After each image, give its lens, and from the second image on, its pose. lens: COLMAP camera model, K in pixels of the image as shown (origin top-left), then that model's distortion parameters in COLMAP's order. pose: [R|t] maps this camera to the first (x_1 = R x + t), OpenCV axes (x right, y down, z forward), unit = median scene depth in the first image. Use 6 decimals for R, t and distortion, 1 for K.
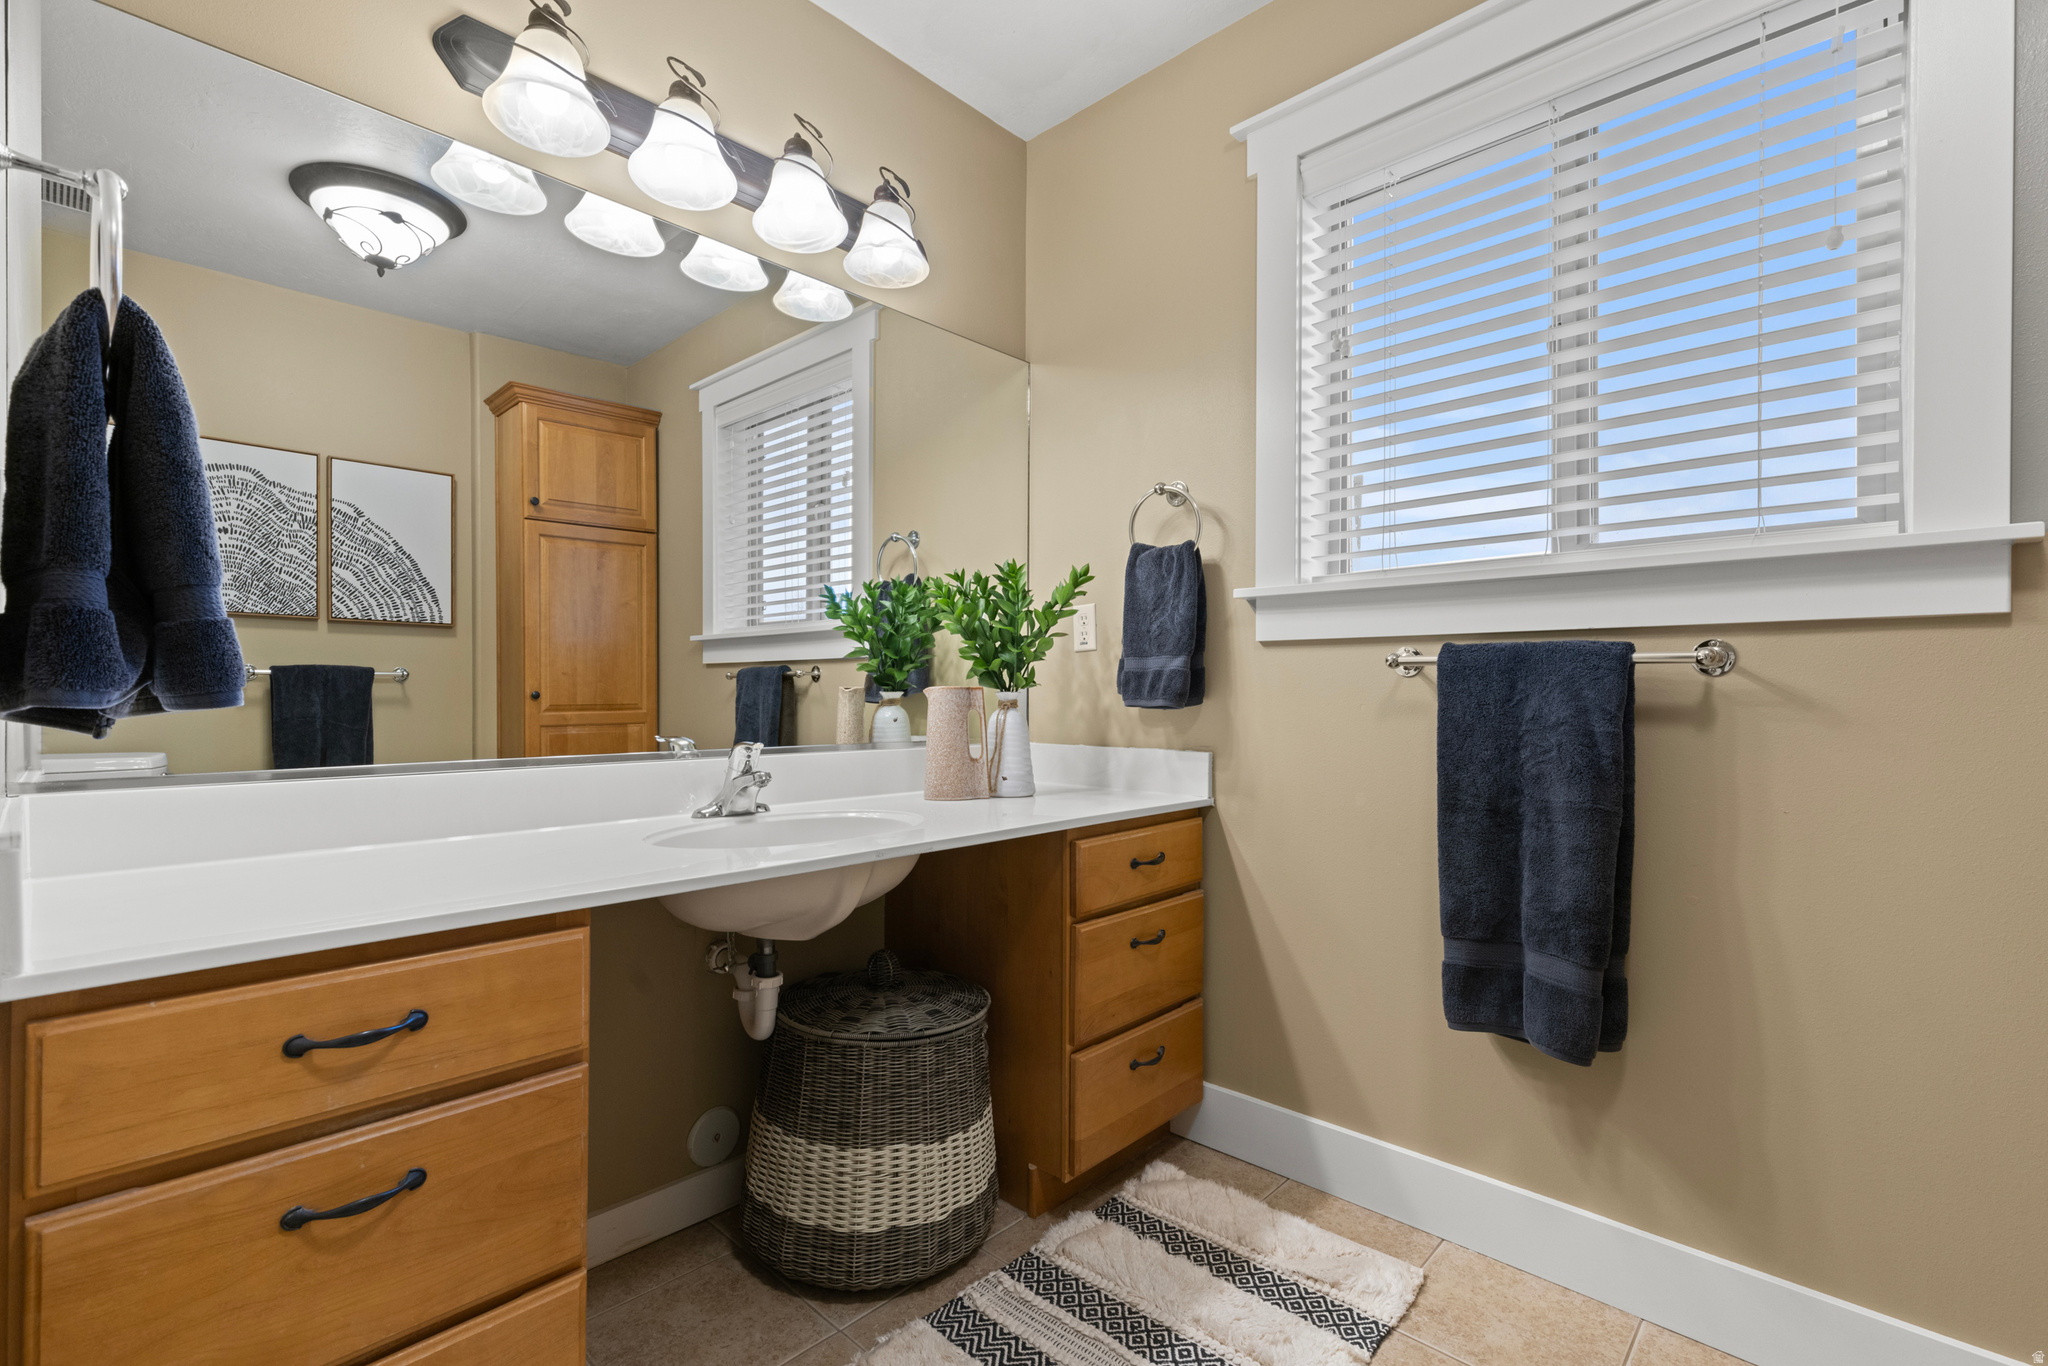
lens RADIAL K [[903.9, 0, 1022.0], [0, 903.9, 686.9], [0, 0, 1]] dist [0.001392, -0.000160]
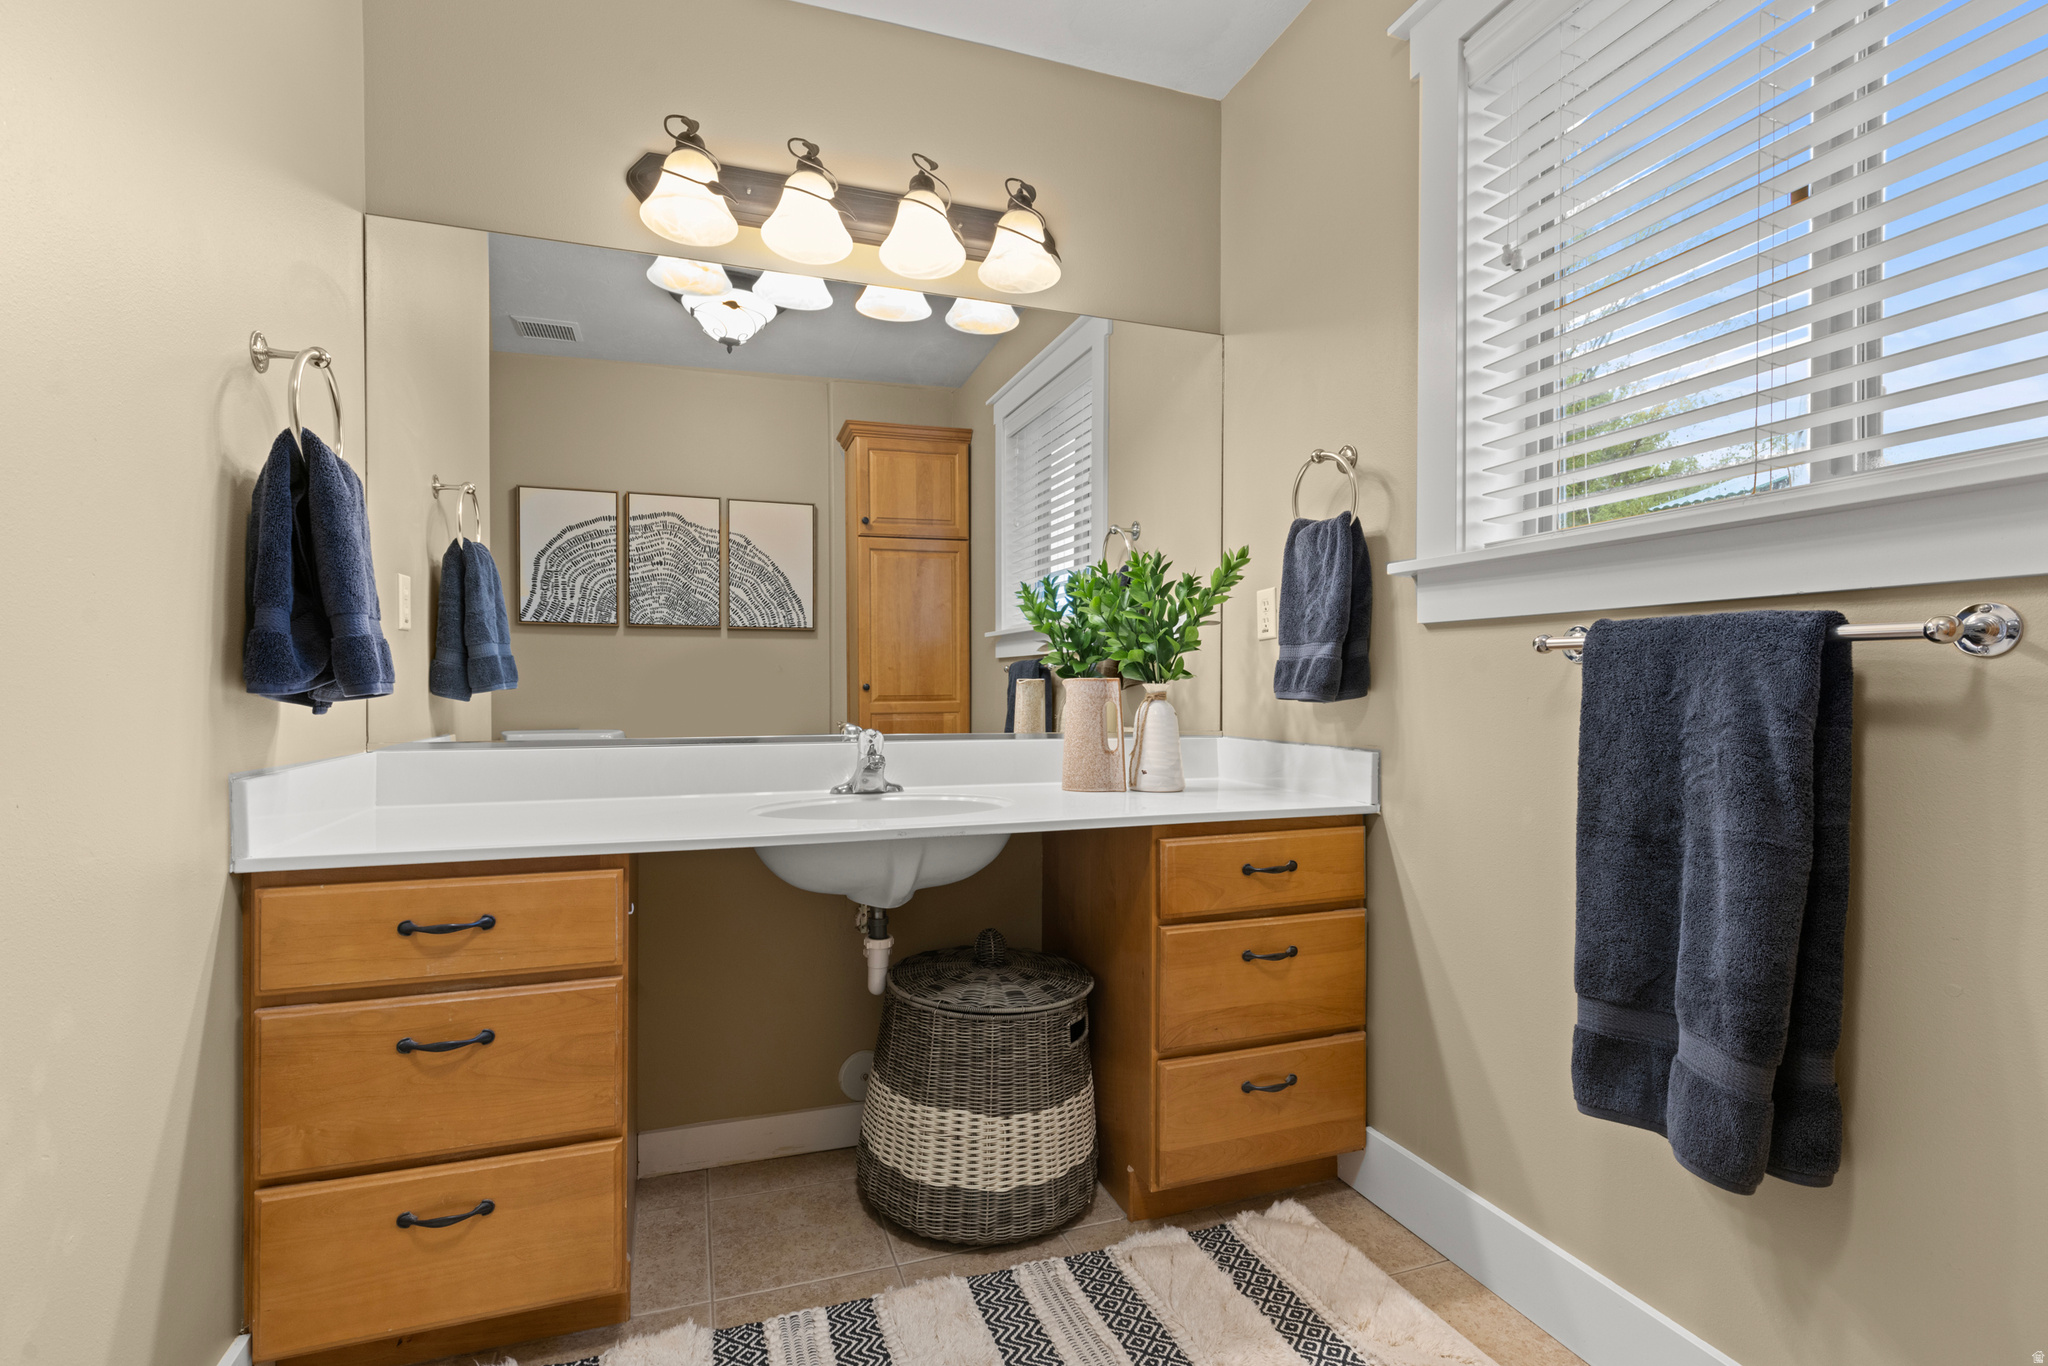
lens RADIAL K [[920.4, 0, 1011.4], [0, 920.4, 684.5], [0, 0, 1]] dist [0.003105, -0.000381]
pose [[0.891740, -0.001738, -0.452545, 0.350484], [0.004431, 0.999978, 0.004891, 0.001128], [0.452526, -0.006367, 0.891728, 0.056953]]
